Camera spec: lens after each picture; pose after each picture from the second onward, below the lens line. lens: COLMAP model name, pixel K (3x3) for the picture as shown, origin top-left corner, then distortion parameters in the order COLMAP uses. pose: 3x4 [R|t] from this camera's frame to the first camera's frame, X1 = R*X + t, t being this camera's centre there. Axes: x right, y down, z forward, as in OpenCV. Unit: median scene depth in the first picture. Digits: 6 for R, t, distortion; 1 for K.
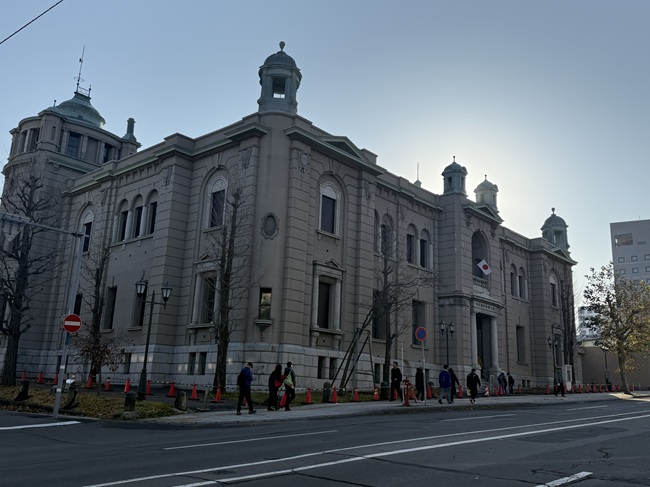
lens RADIAL K [[616.9, 0, 325.0], [0, 616.9, 243.5], [0, 0, 1]] dist [0.066887, -0.004222]
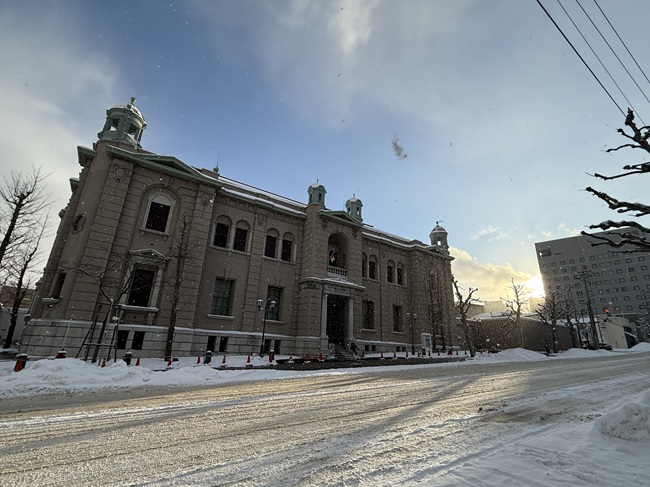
lens RADIAL K [[307.8, 0, 322.7], [0, 307.8, 245.3], [0, 0, 1]] dist [0.001337, -0.000028]
pose [[0.966191, -0.095202, -0.239609, 0.473165], [0.065148, 0.989321, -0.130379, 0.114477], [0.249462, 0.110361, 0.962075, 0.477548]]
